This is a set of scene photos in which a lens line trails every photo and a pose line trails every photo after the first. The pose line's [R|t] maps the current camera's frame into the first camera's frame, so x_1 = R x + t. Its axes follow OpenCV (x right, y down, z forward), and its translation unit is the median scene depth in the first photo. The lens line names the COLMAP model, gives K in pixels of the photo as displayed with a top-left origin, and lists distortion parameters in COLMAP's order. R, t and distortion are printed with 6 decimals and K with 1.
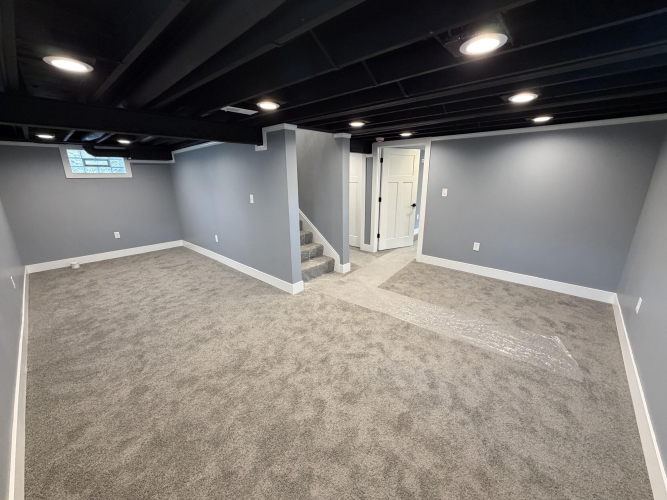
lens RADIAL K [[266.0, 0, 331.2], [0, 266.0, 250.0], [0, 0, 1]] dist [0.000079, 0.000243]
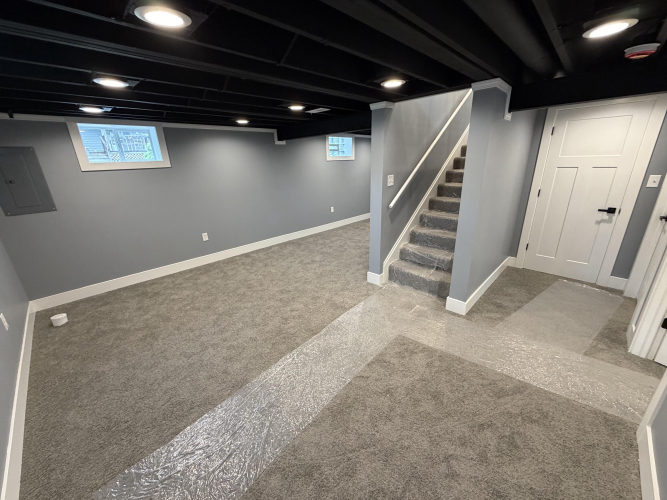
lens RADIAL K [[266.0, 0, 331.2], [0, 266.0, 250.0], [0, 0, 1]] dist [0.000079, 0.000243]
pose [[-0.039013, 0.329690, -0.943283, 0.710525], [-0.241441, 0.912920, 0.329064, -0.217749], [0.969631, 0.240585, 0.043985, 0.742191]]
